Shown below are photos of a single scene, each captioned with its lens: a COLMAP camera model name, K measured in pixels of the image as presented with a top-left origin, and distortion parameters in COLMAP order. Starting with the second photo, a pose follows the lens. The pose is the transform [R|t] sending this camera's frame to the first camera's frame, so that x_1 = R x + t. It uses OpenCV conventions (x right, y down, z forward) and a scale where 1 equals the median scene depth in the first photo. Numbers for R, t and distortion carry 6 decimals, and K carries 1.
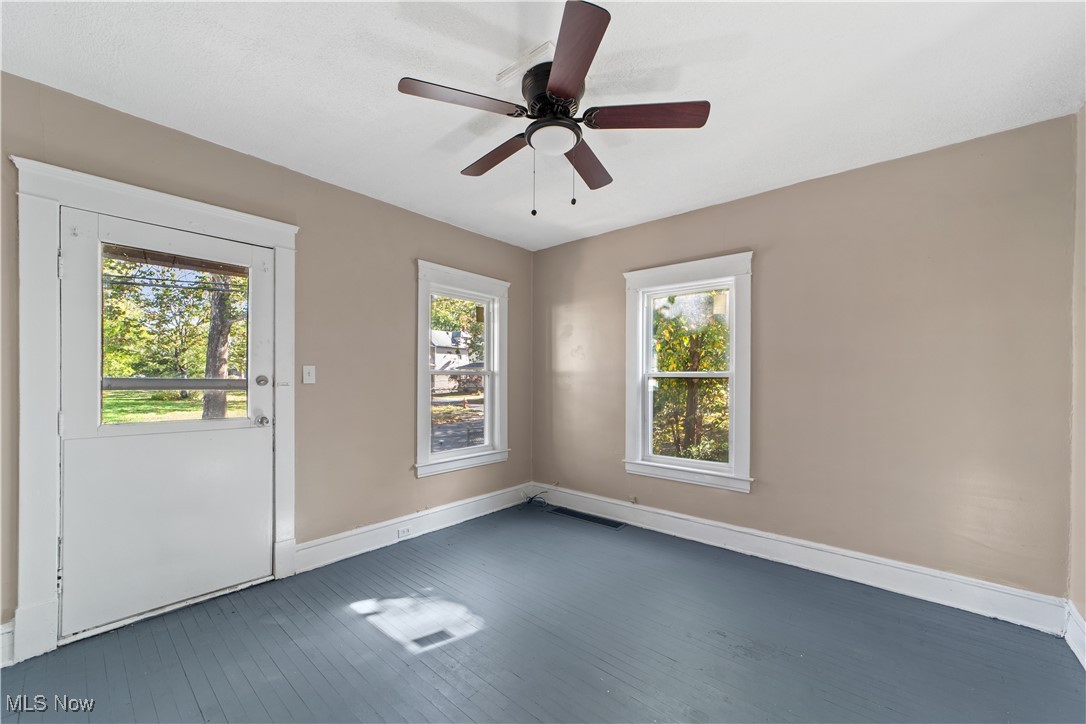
lens RADIAL K [[419.0, 0, 543.8], [0, 419.0, 378.2], [0, 0, 1]] dist [0.000919, 0.001859]
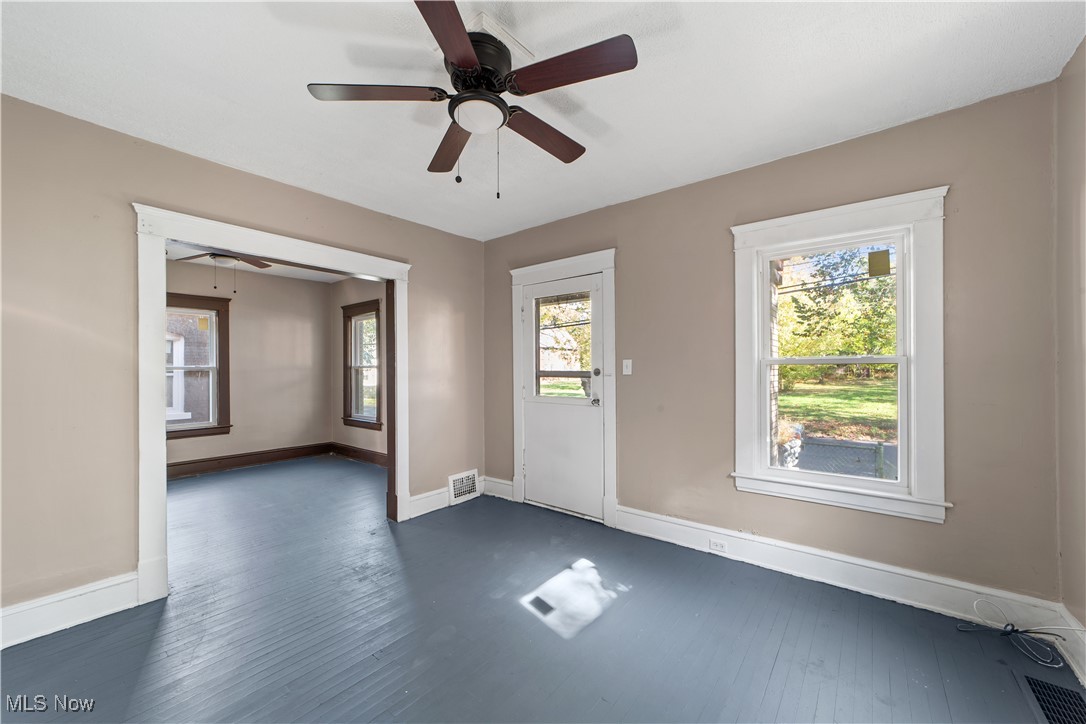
lens RADIAL K [[419.0, 0, 540.9], [0, 419.0, 366.1], [0, 0, 1]] dist [0.000919, 0.001859]
pose [[0.046621, -0.012435, -0.998835, 0.476455], [0.007005, 0.999902, -0.012121, 0.000827], [0.998888, -0.006432, 0.046703, 0.535201]]
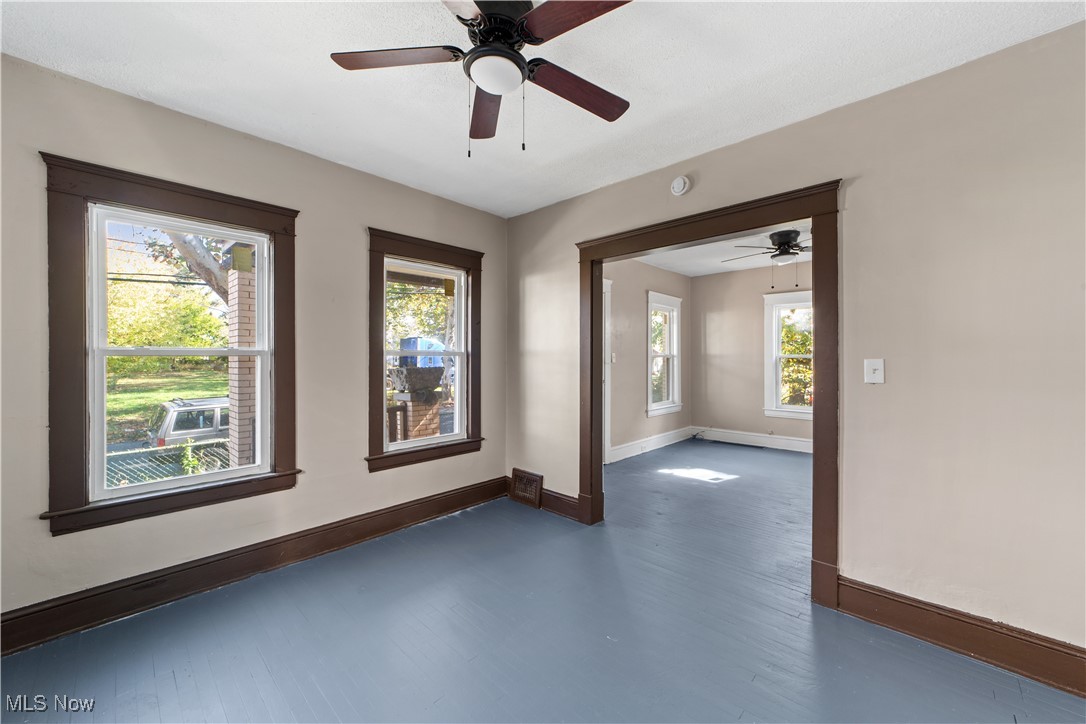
lens RADIAL K [[419.0, 0, 551.5], [0, 419.0, 357.9], [0, 0, 1]] dist [0.000919, 0.001859]
pose [[0.999610, -0.004276, -0.027584, -0.603810], [0.004264, 0.999991, -0.000493, -0.006609], [0.027586, 0.000375, 0.999619, -0.679343]]
